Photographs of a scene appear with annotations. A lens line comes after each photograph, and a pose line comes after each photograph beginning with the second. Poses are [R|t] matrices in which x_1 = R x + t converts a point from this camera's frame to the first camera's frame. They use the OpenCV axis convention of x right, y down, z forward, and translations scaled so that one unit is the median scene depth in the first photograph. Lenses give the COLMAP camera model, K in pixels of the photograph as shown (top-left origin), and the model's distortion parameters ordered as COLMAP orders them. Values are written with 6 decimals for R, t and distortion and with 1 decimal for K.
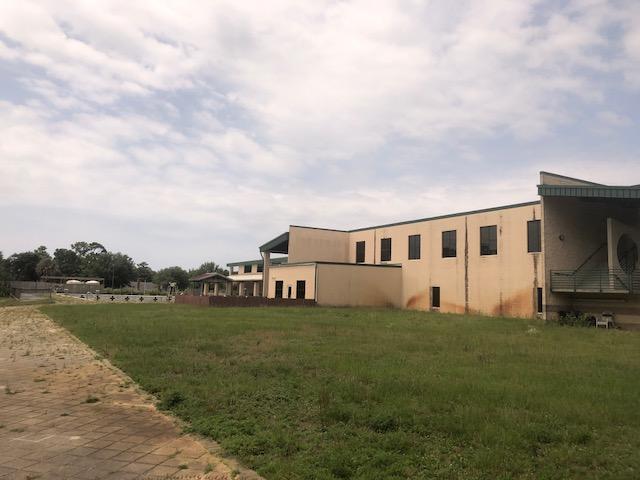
lens RADIAL K [[515.9, 0, 320.0], [0, 515.9, 238.5], [0, 0, 1]] dist [0.009786, -0.008323]
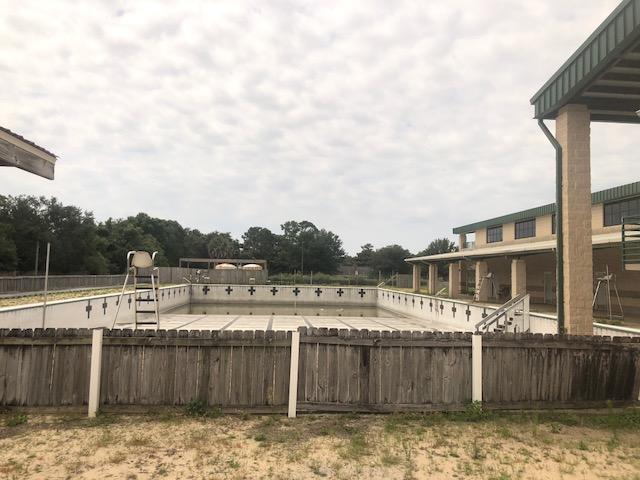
lens RADIAL K [[515.9, 0, 318.7], [0, 515.9, 240.0], [0, 0, 1]] dist [0.009786, -0.008323]
pose [[0.891392, -0.039098, -0.451544, -0.042876], [0.053540, 0.998380, 0.019246, 0.029729], [0.450060, -0.041332, 0.892041, 0.314656]]
